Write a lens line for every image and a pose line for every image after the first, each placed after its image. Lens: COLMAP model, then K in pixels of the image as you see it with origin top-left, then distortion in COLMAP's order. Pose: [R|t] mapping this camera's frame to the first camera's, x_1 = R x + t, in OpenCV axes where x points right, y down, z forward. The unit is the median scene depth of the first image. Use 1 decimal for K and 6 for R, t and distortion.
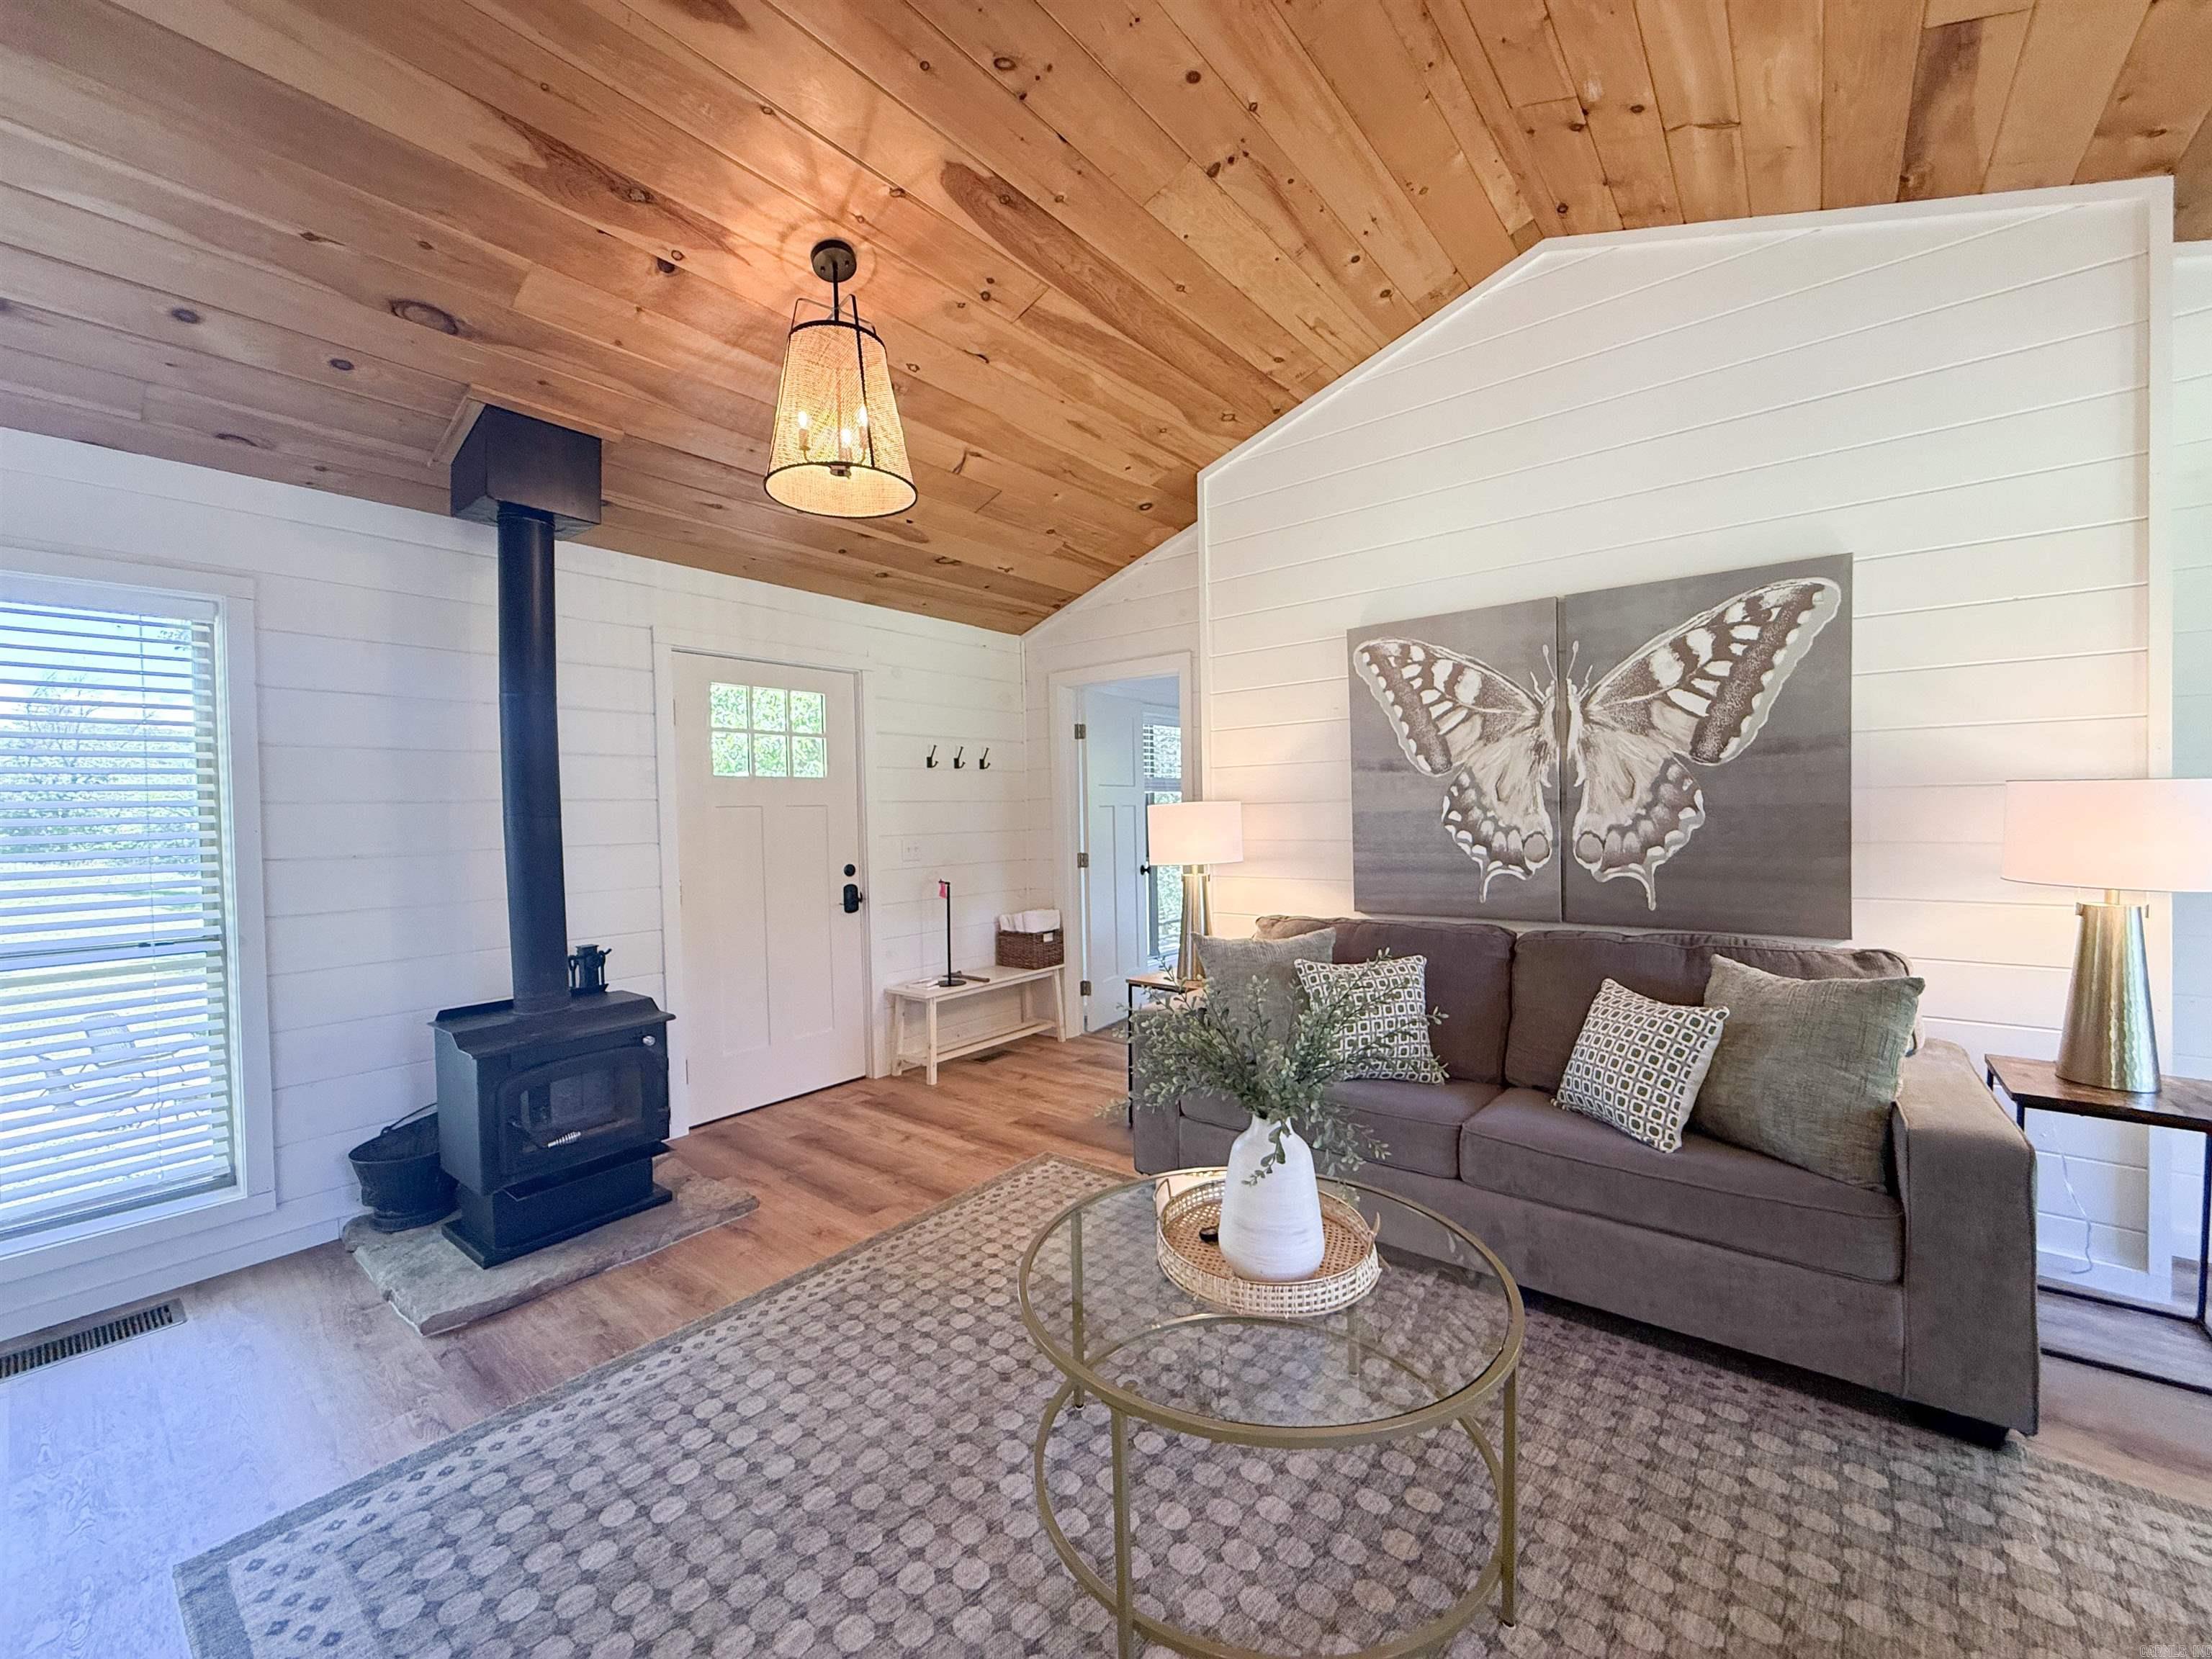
lens RADIAL K [[880.4, 0, 1101.4], [0, 880.4, 828.7], [0, 0, 1]] dist [-0.000958, 0.000567]
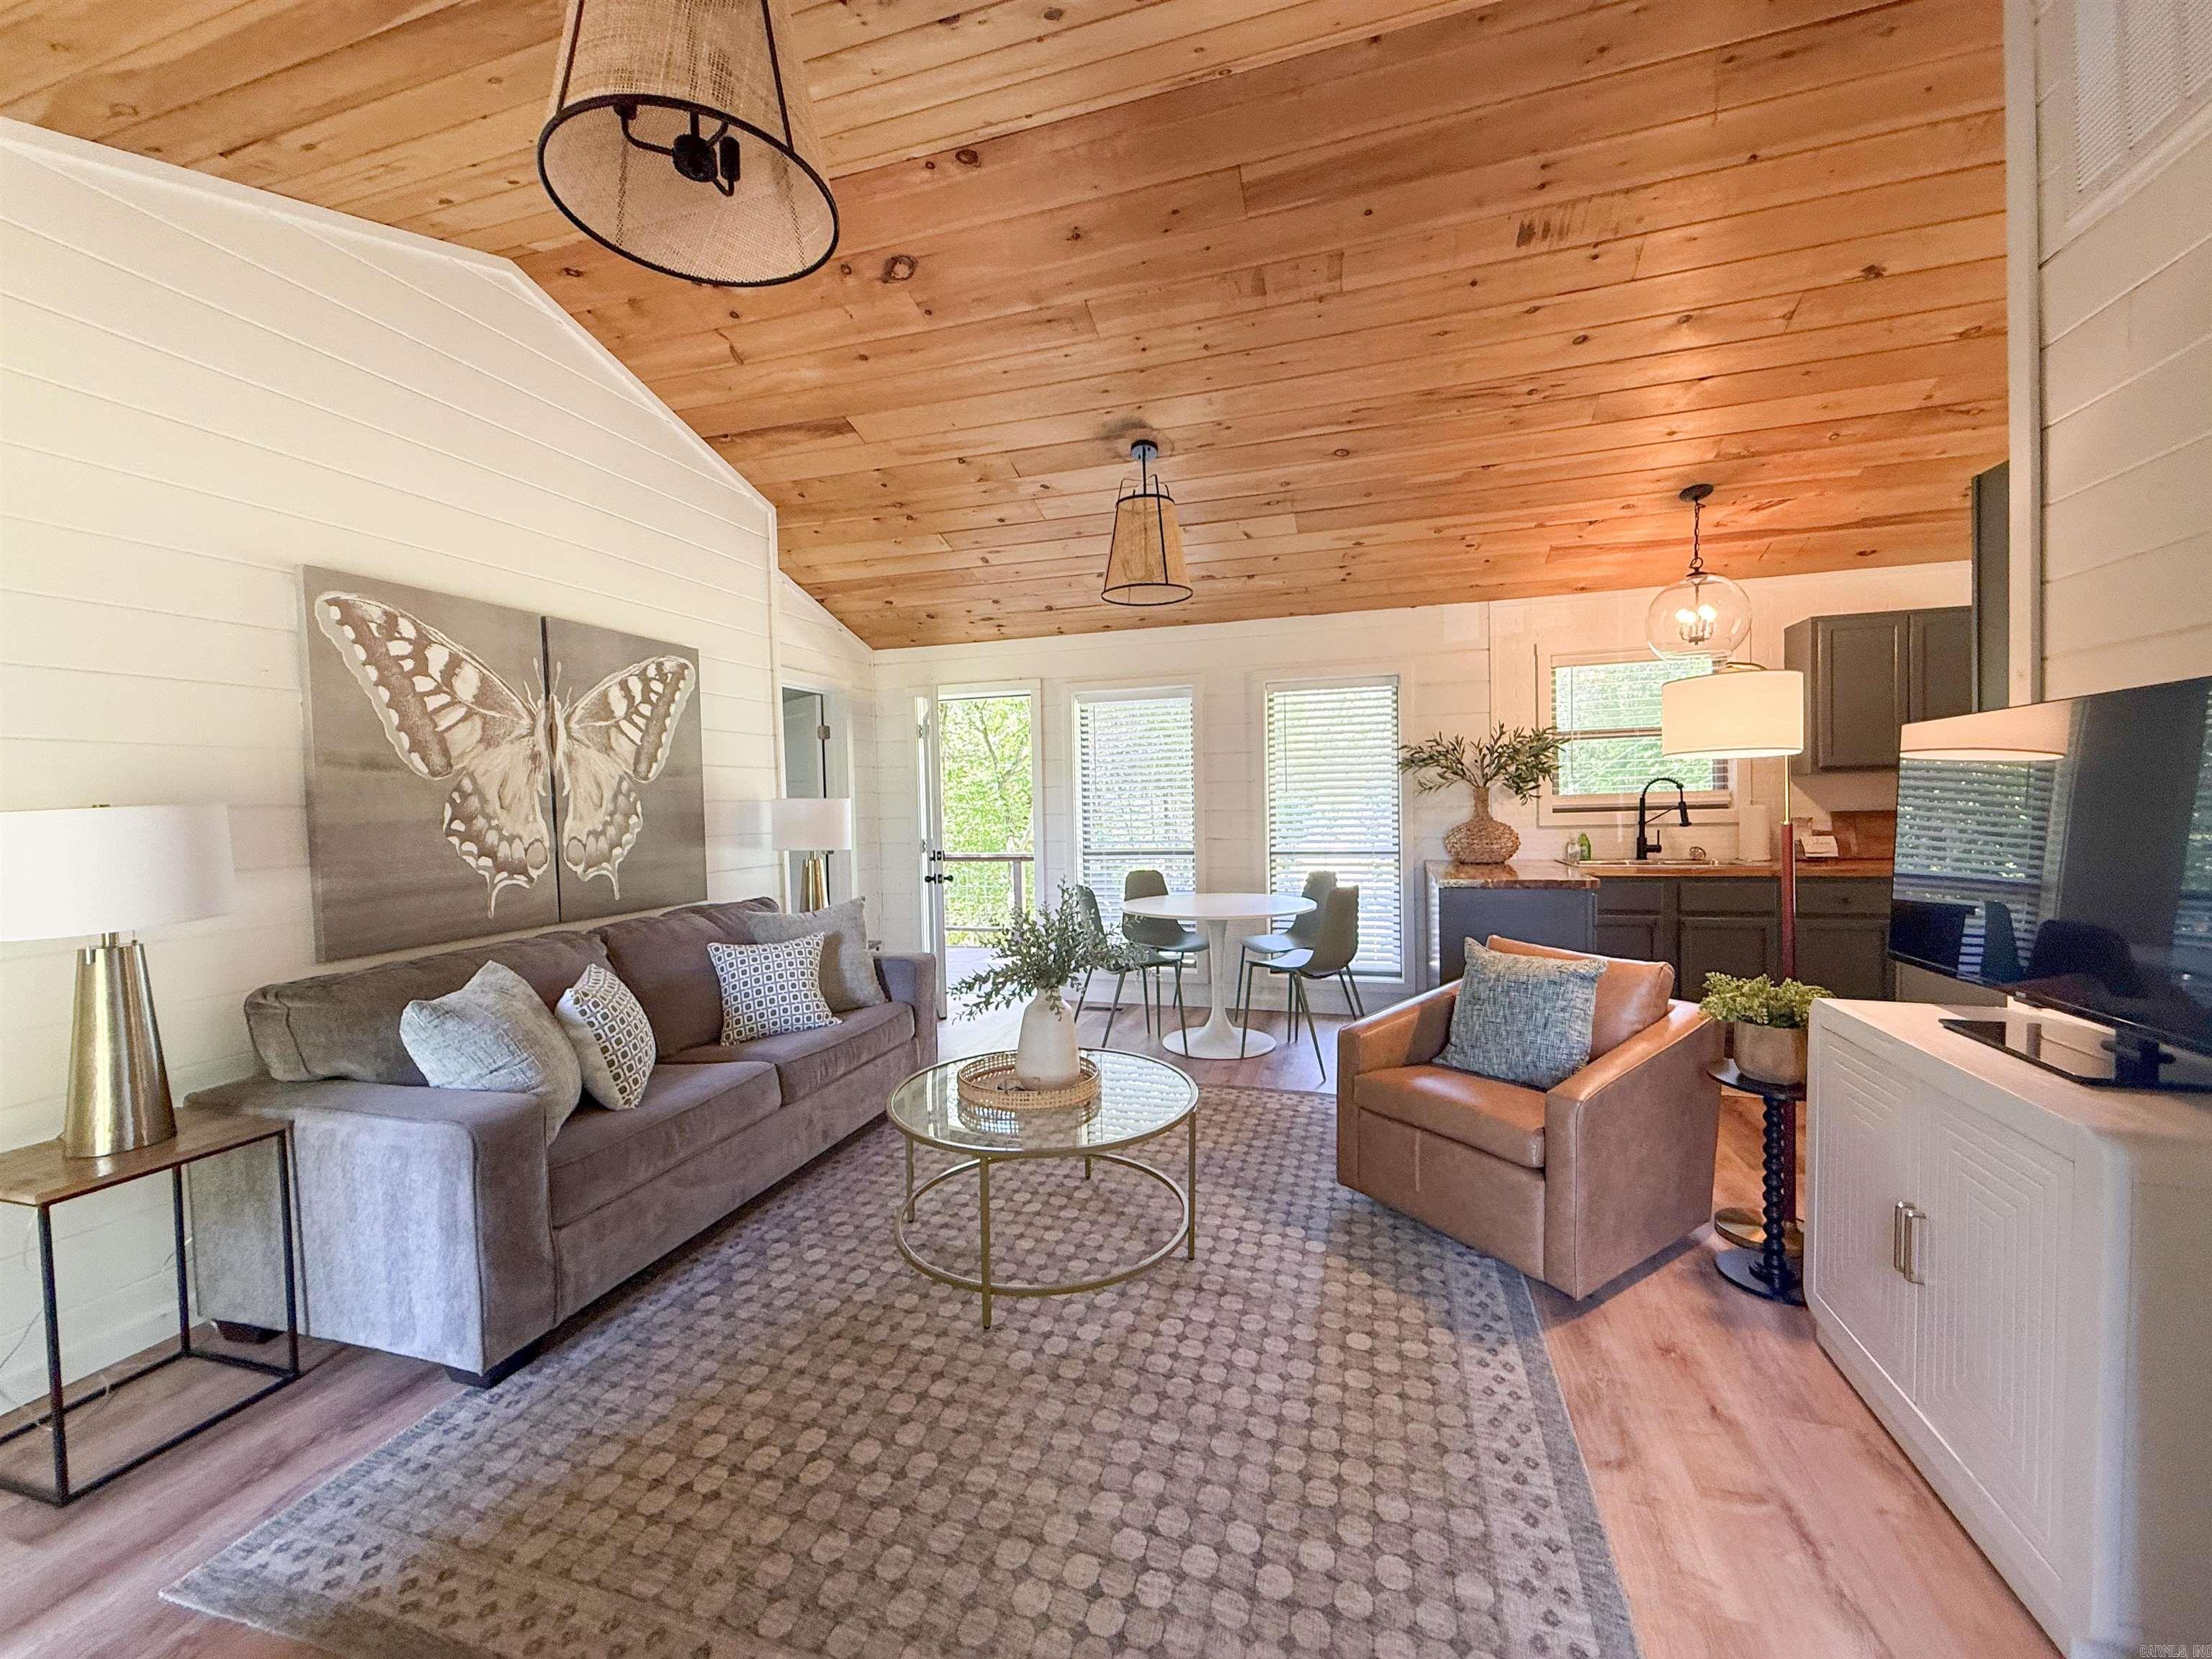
lens RADIAL K [[880.4, 0, 1099.2], [0, 880.4, 826.6], [0, 0, 1]] dist [-0.000958, 0.000567]
pose [[-0.368707, 0.001350, 0.929545, -0.742021], [0.050690, 0.998540, 0.018656, 0.003018], [-0.928163, 0.053997, -0.368237, 0.825506]]
